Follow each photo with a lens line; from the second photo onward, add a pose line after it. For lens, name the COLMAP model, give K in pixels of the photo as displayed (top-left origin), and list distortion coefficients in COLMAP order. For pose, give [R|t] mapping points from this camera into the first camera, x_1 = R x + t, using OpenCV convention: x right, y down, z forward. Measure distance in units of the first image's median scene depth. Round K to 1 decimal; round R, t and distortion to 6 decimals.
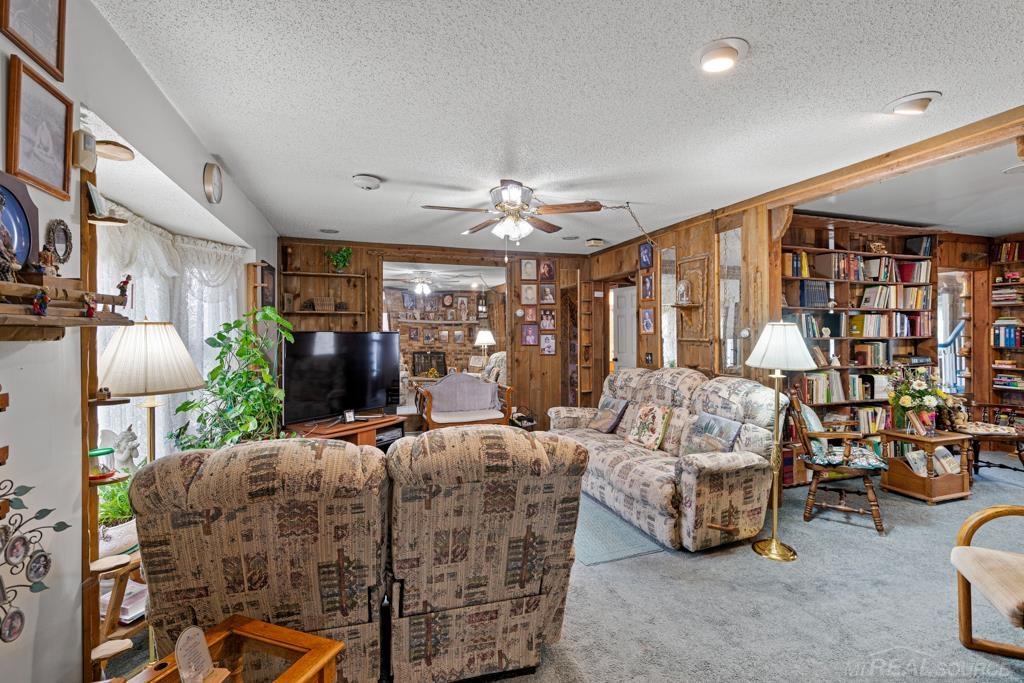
lens RADIAL K [[466.3, 0, 516.1], [0, 466.3, 327.5], [0, 0, 1]] dist [0.000281, 0.000115]
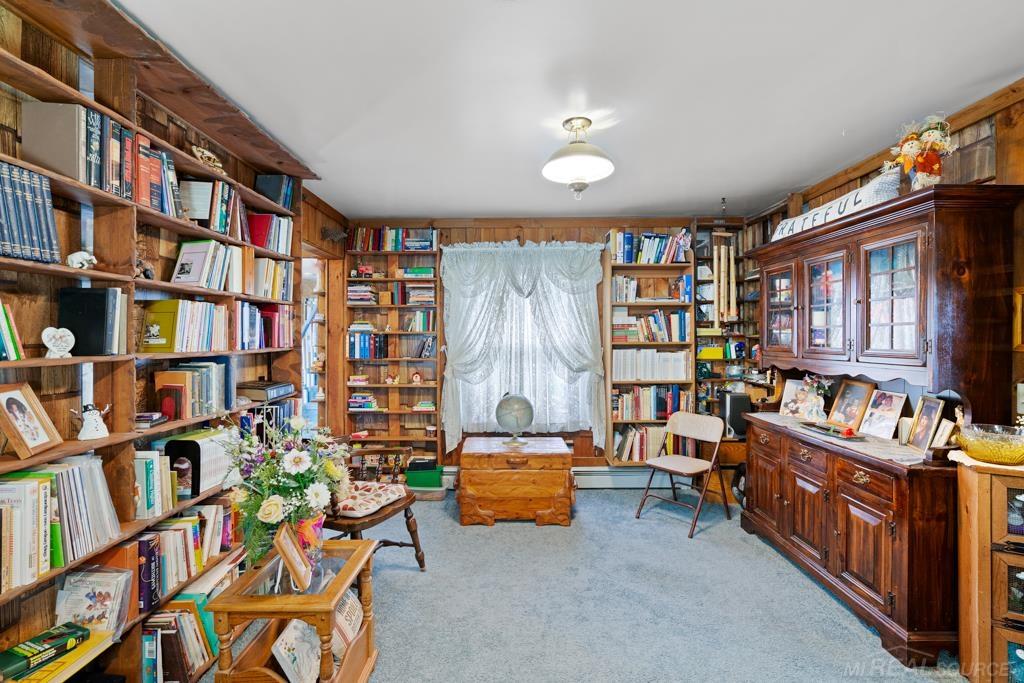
lens RADIAL K [[466.3, 0, 513.6], [0, 466.3, 339.1], [0, 0, 1]] dist [0.000281, 0.000115]
pose [[0.325387, -0.001418, 0.945580, 0.436606], [-0.004945, 0.999983, 0.003201, 0.005203], [-0.945568, -0.005718, 0.325374, 0.562378]]
